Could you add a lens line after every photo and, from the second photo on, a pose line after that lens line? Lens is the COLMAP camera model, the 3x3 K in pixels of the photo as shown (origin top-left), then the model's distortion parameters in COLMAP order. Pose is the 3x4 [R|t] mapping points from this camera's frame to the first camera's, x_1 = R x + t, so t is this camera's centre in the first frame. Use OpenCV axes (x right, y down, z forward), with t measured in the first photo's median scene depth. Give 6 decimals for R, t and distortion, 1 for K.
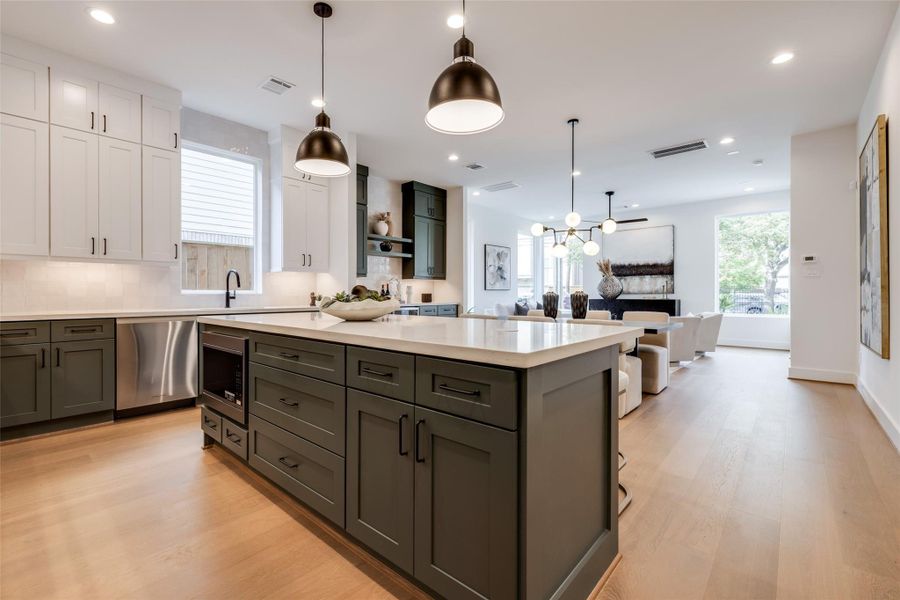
lens RADIAL K [[388.7, 0, 432.0], [0, 388.7, 297.0], [0, 0, 1]] dist [0.003731, 0.000615]
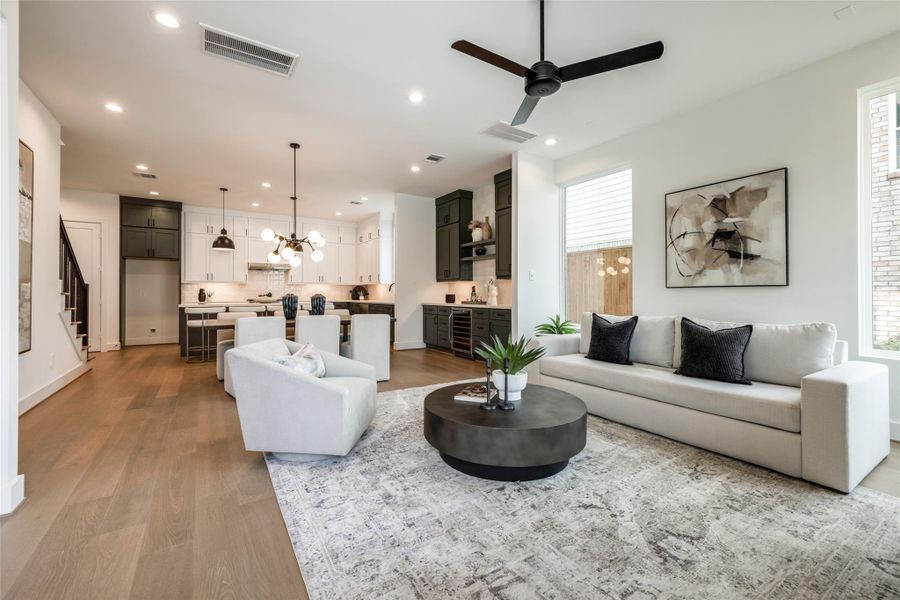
lens RADIAL K [[376.8, 0, 447.3], [0, 376.8, 291.9], [0, 0, 1]] dist [0.002287, -0.001311]
pose [[-0.241044, -0.004272, -0.970505, 1.143718], [-0.008617, 0.999960, -0.002262, -0.017356], [0.970476, 0.007817, -0.241071, 1.469181]]
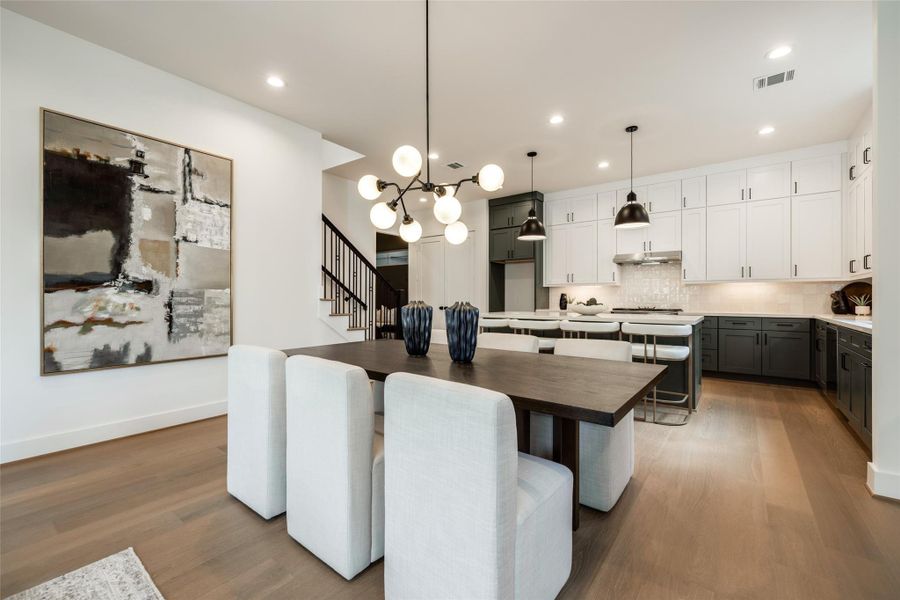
lens RADIAL K [[376.8, 0, 452.3], [0, 376.8, 296.9], [0, 0, 1]] dist [0.002287, -0.001311]
pose [[-0.995851, -0.001432, -0.090985, 0.324339], [-0.001920, 0.999984, 0.005279, -0.018338], [0.090976, 0.005432, -0.995838, 1.310824]]
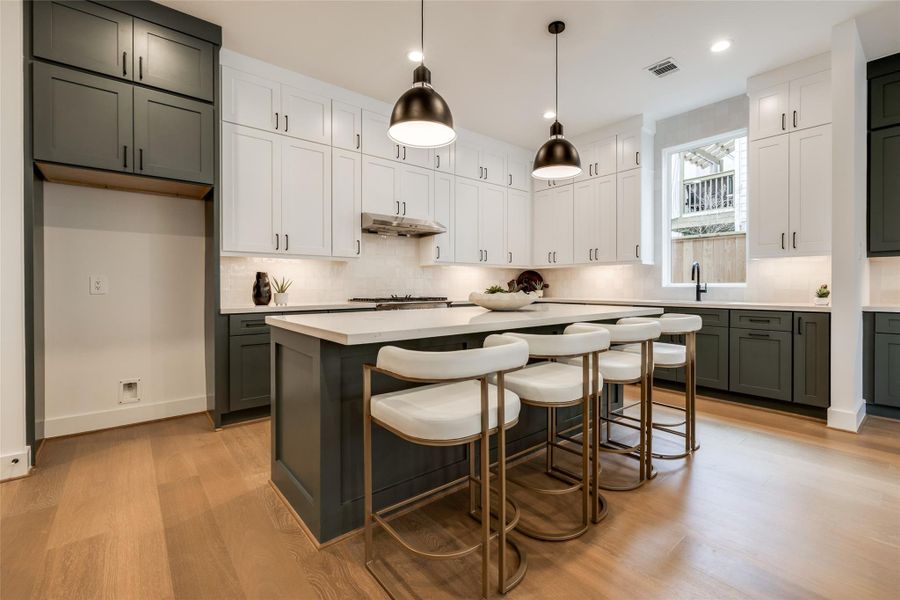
lens RADIAL K [[376.8, 0, 446.7], [0, 376.8, 291.1], [0, 0, 1]] dist [0.002287, -0.001311]
pose [[-0.116145, 0.010065, -0.993181, 0.406690], [-0.008326, 0.999904, 0.011106, -0.002797], [0.993197, 0.009559, -0.116050, 0.418191]]
